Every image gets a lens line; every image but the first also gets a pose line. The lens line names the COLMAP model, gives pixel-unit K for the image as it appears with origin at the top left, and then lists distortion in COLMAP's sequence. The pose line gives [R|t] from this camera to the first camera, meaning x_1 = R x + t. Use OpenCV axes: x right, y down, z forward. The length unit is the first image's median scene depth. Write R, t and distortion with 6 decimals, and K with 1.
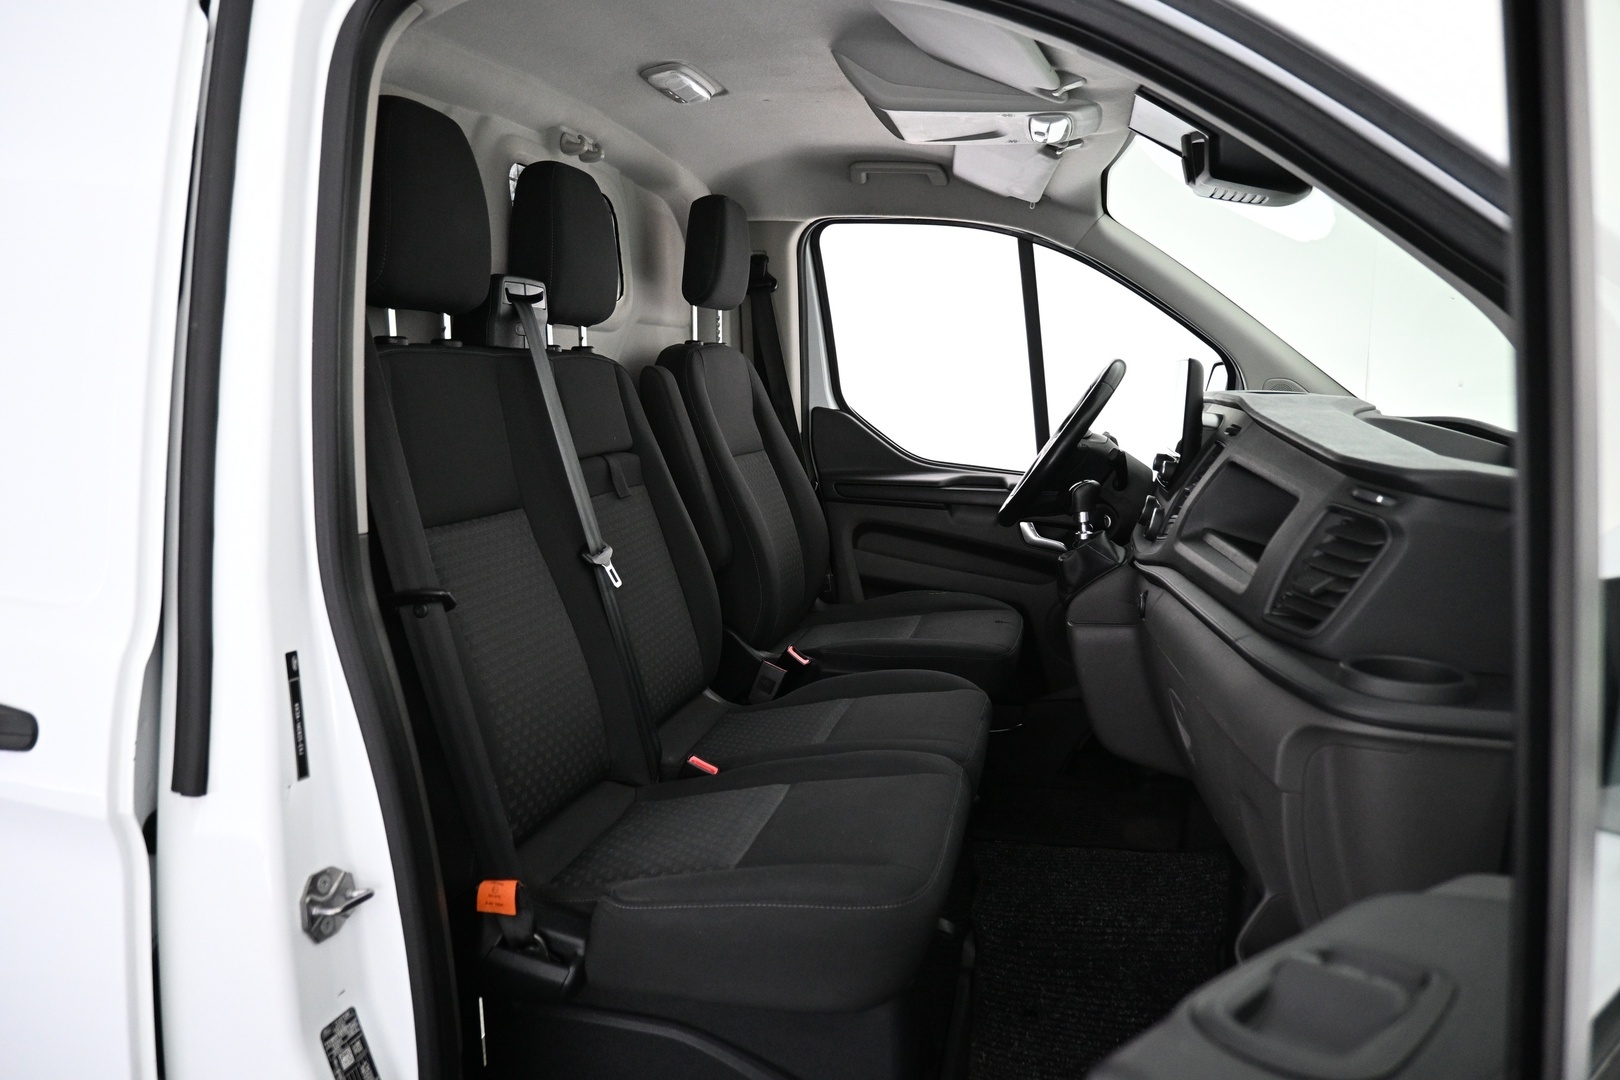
lens RADIAL K [[1097.3, 0, 807.0], [0, 1097.3, 540.6], [0, 0, 1]] dist [0.002015, -0.004886]
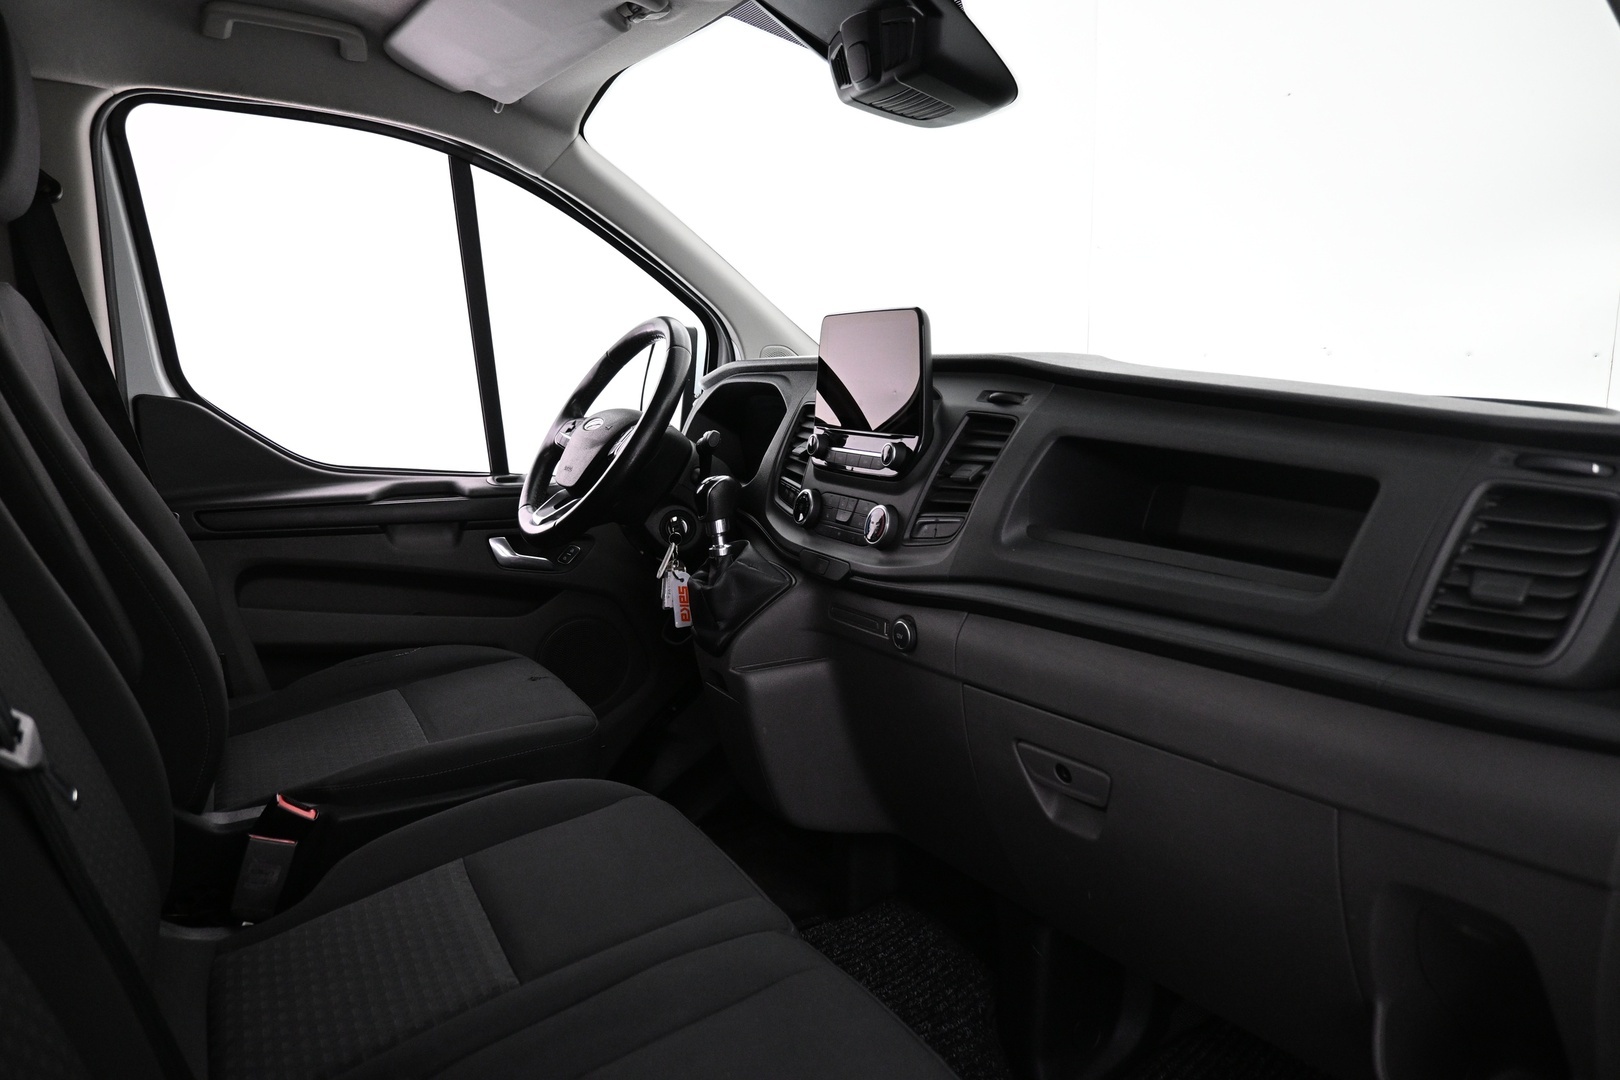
lens RADIAL K [[1097.3, 0, 807.0], [0, 1097.3, 540.6], [0, 0, 1]] dist [0.002015, -0.004886]
pose [[0.743979, -0.116315, 0.658002, -0.143928], [0.107940, 0.992720, 0.053439, -0.033011], [-0.659428, 0.031267, 0.751117, 0.296795]]
